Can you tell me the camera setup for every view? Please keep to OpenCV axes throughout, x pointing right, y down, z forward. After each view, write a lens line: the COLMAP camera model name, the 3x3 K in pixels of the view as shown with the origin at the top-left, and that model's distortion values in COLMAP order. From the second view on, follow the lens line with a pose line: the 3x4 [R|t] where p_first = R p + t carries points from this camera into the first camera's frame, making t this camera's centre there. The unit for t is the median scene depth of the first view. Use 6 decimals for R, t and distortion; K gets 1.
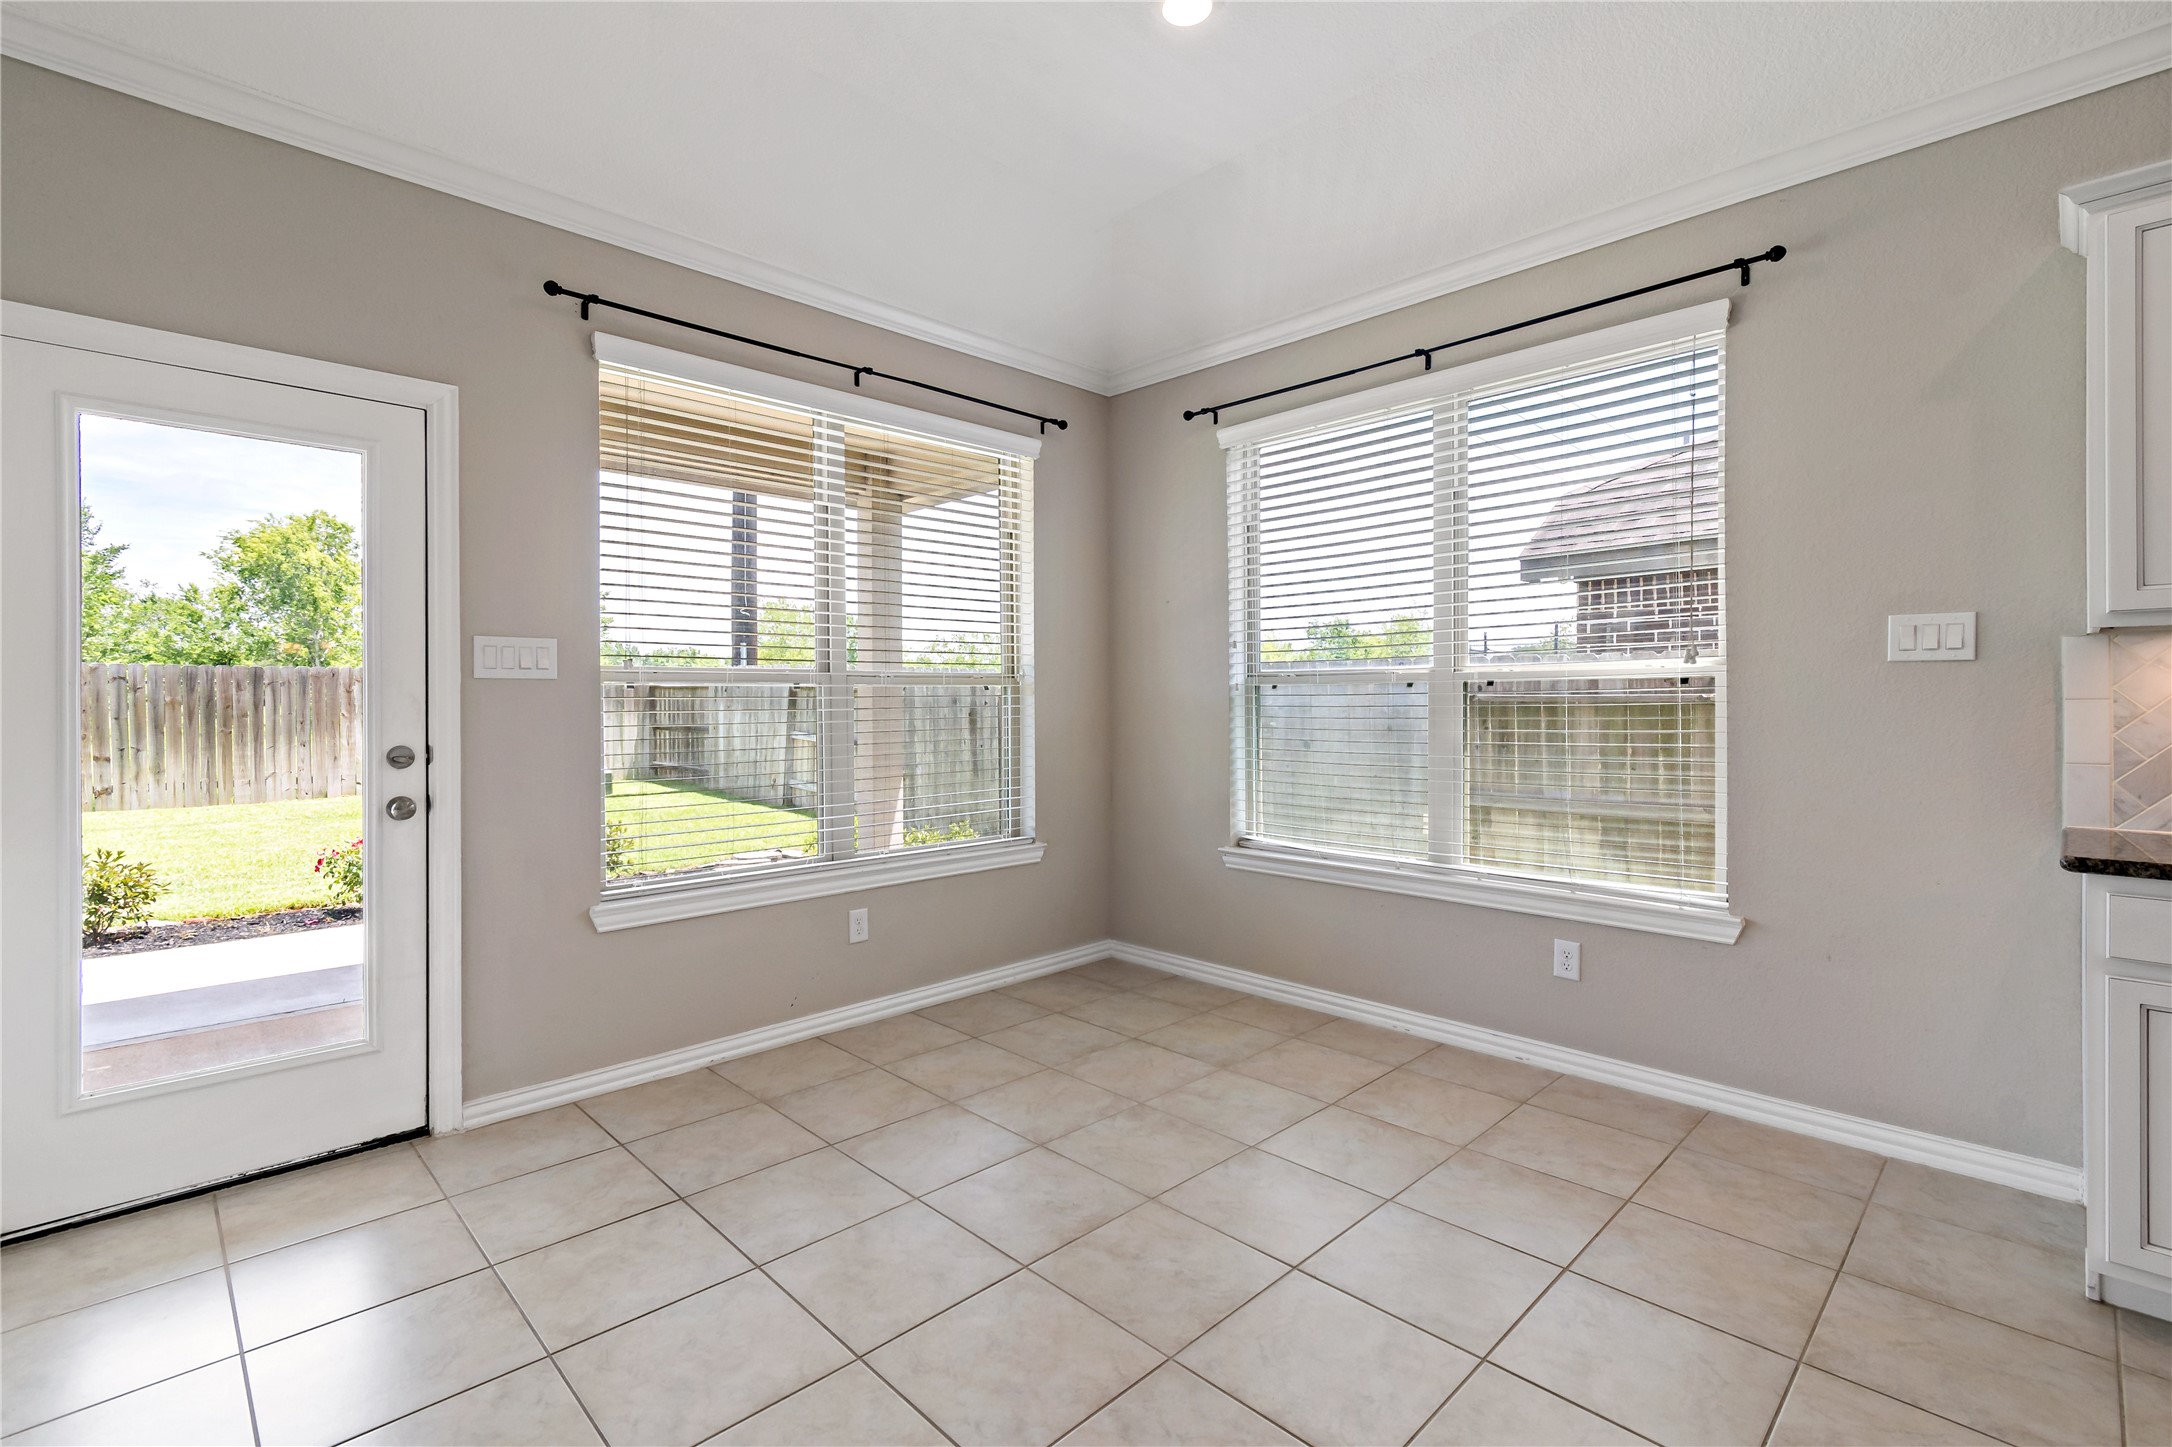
lens RADIAL K [[972.7, 0, 1103.0], [0, 972.7, 712.7], [0, 0, 1]] dist [0.001872, 0.000068]
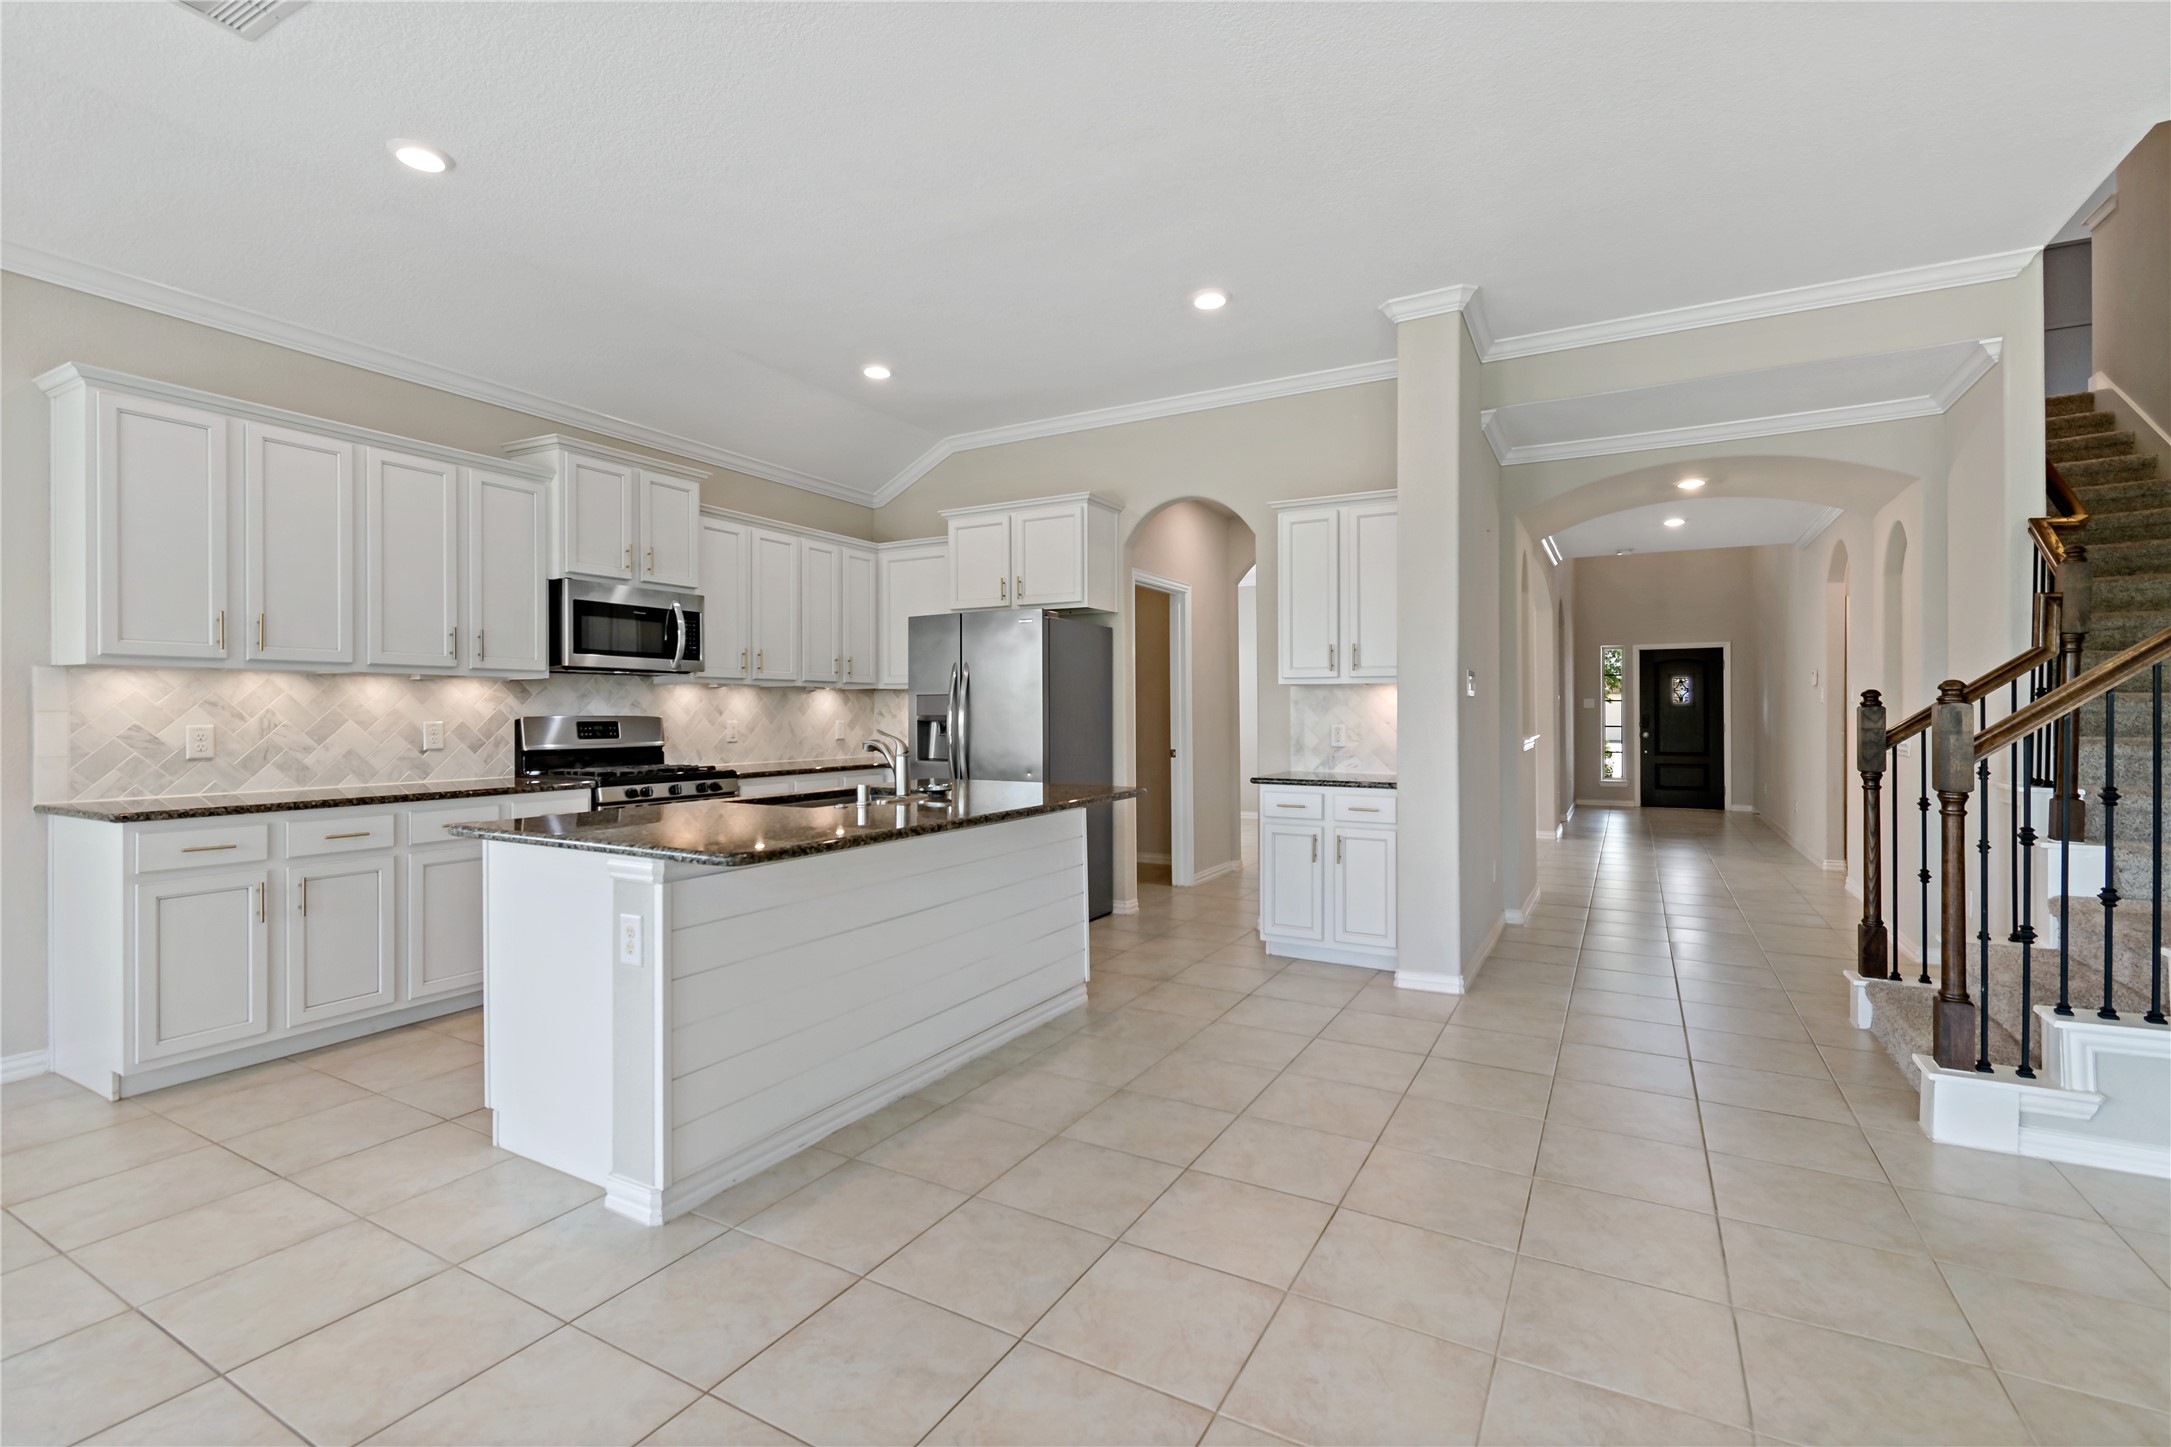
lens RADIAL K [[975.9, 0, 1077.8], [0, 975.9, 708.3], [0, 0, 1]] dist [0.001183, -0.000265]
pose [[-0.263863, 0.004452, 0.964550, -0.153335], [0.010458, 0.999944, -0.001755, -0.000087], [-0.964503, 0.009624, -0.263895, -0.011329]]
